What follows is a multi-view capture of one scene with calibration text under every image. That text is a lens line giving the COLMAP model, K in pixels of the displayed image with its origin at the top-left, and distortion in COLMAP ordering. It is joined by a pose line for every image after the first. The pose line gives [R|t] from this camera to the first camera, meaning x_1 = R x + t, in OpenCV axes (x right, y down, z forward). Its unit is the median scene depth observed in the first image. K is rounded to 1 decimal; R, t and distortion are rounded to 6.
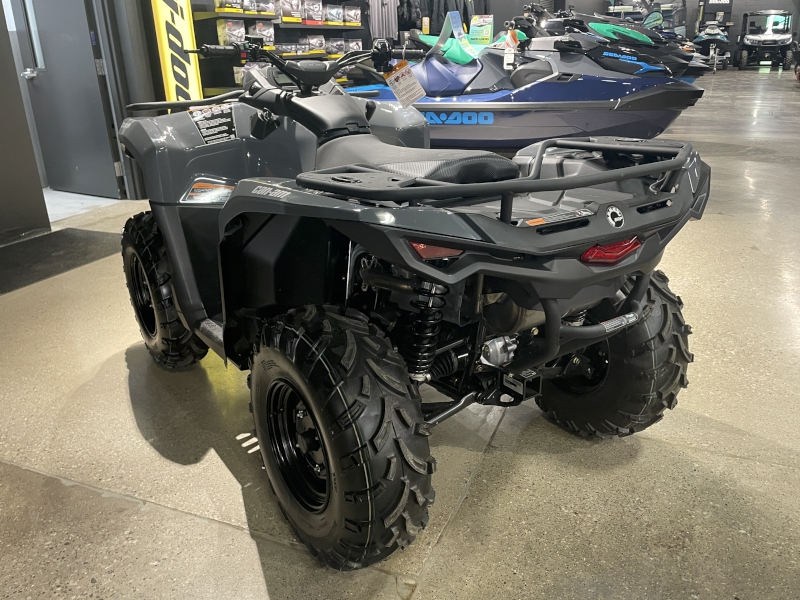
lens RADIAL K [[650.8, 0, 402.1], [0, 650.8, 299.8], [0, 0, 1]] dist [0.016426, 0.003739]
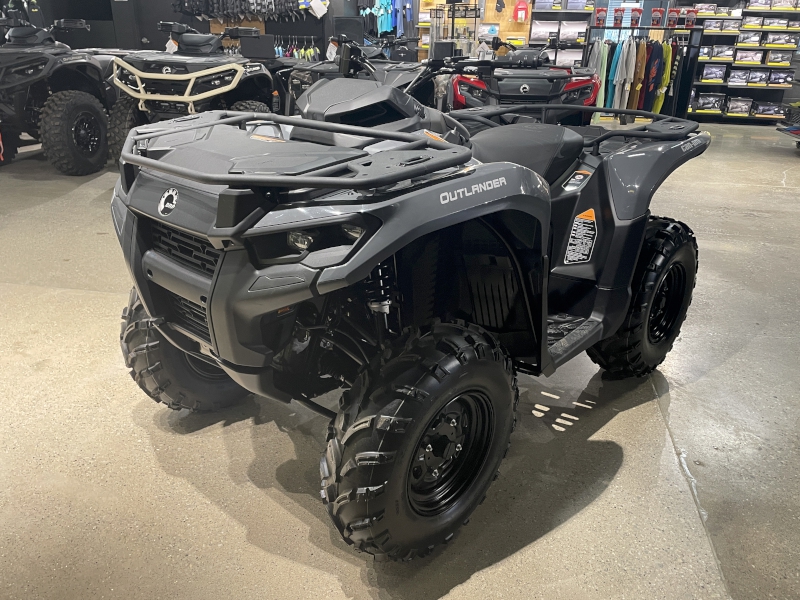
lens RADIAL K [[621.9, 0, 398.9], [0, 621.9, 300.4], [0, 0, 1]] dist [0.046610, -0.055958]
pose [[-0.188168, -0.365940, 0.911417, -0.462798], [0.339892, 0.846387, 0.410003, -0.208006], [-0.921448, 0.386933, -0.034883, 0.530713]]
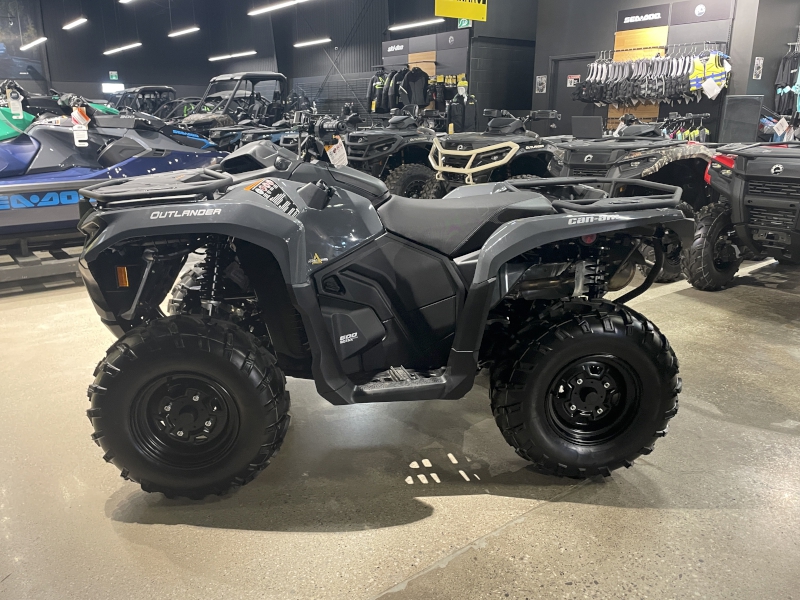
lens RADIAL K [[621.9, 0, 393.8], [0, 621.9, 301.5], [0, 0, 1]] dist [0.046610, -0.055958]
pose [[0.501946, -0.223048, 0.835643, -0.461004], [0.303436, 0.950176, 0.071354, -0.064766], [-0.809924, 0.217748, 0.544618, 0.180591]]
